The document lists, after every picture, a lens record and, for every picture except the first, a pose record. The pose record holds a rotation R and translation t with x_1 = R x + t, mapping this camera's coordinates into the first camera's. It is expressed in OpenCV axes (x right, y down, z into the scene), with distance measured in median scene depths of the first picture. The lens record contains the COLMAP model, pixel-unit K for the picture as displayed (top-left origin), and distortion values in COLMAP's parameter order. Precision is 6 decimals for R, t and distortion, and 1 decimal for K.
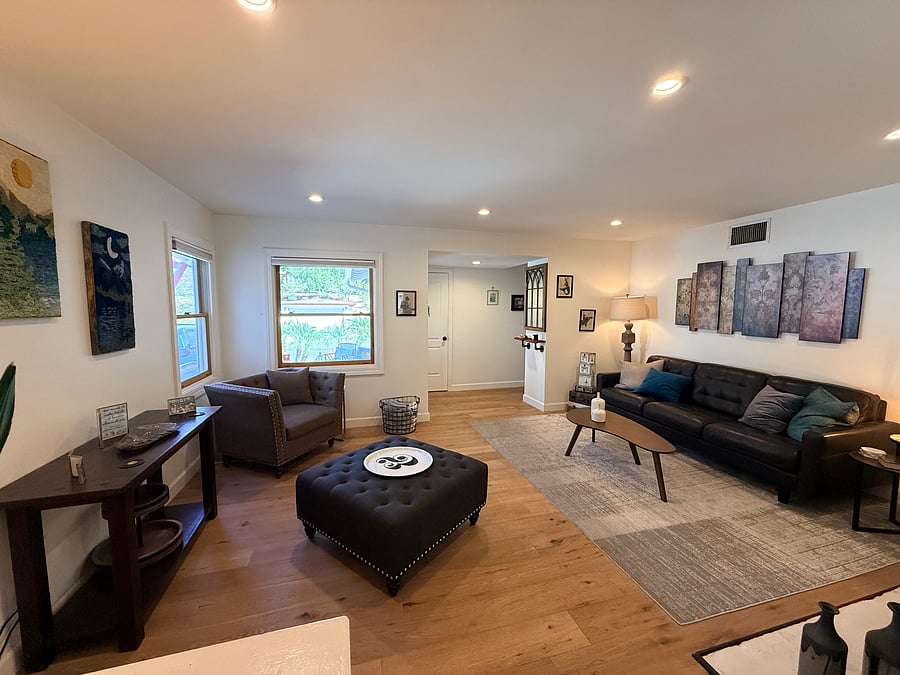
lens RADIAL K [[357.5, 0, 447.3], [0, 357.5, 337.2], [0, 0, 1]] dist [-0.000041, -0.000089]
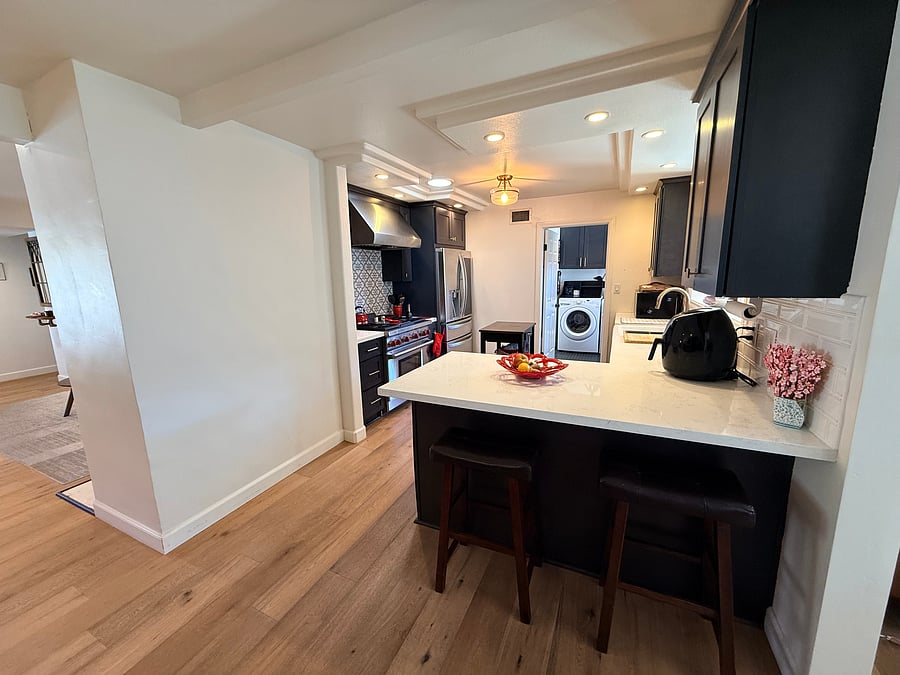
lens RADIAL K [[357.5, 0, 447.3], [0, 357.5, 337.2], [0, 0, 1]] dist [-0.000041, -0.000089]
pose [[0.663872, -0.152222, 0.732191, 0.397225], [0.090947, 0.988232, 0.122991, 0.068823], [-0.742296, -0.015060, 0.669903, -0.713882]]
